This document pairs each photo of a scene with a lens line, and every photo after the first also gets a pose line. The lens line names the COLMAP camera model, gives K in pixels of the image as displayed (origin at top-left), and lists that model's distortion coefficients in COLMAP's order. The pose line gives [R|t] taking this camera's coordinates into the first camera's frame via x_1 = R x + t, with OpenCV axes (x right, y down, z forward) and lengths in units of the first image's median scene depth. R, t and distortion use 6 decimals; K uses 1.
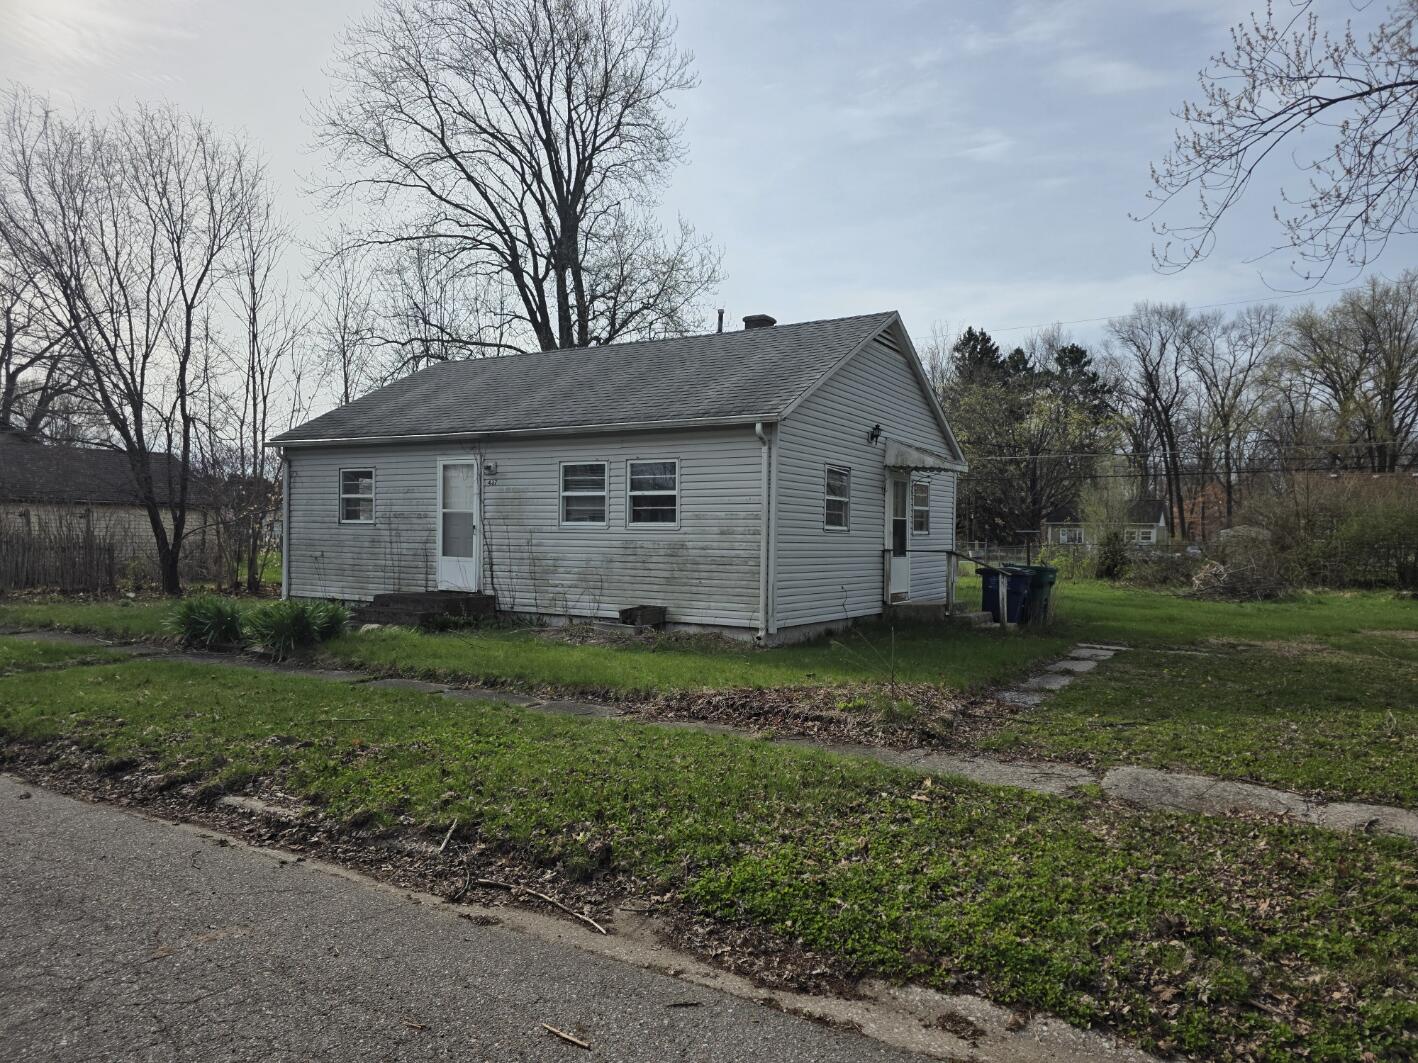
lens RADIAL K [[931.3, 0, 709.0], [0, 931.3, 531.5], [0, 0, 1]] dist [0.003074, 0.000626]
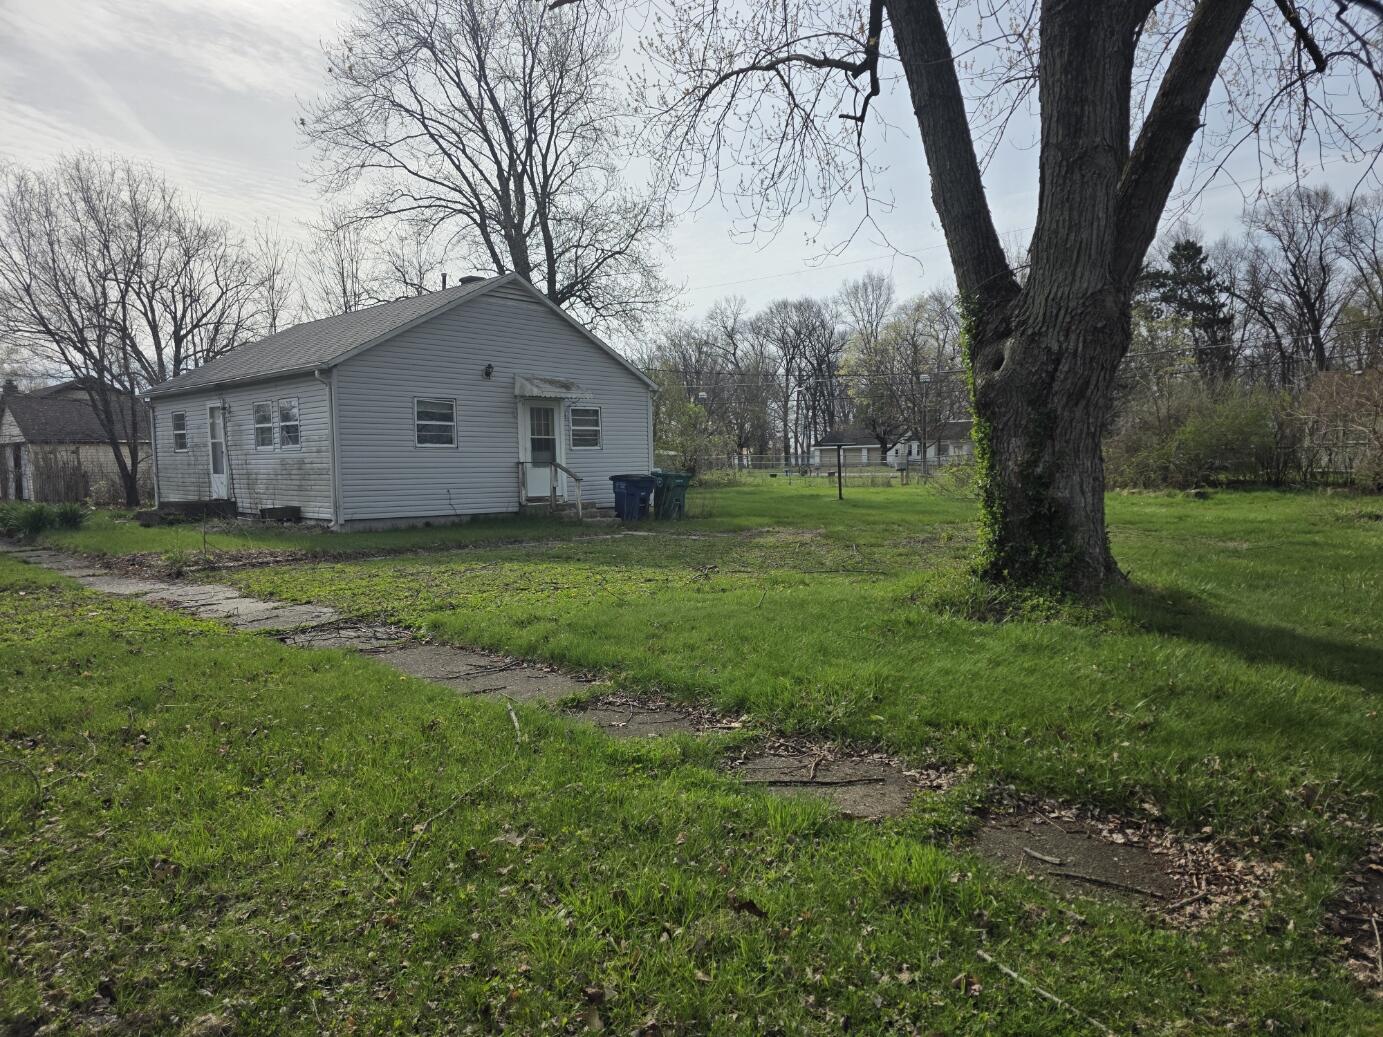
lens RADIAL K [[914.4, 0, 691.5], [0, 914.4, 518.5], [0, 0, 1]] dist [-0.005463, -0.001892]
pose [[0.970406, -0.008989, -0.241311, 0.710626], [0.025740, 0.997464, 0.066352, 0.020450], [0.240103, -0.070599, 0.968177, -0.141001]]
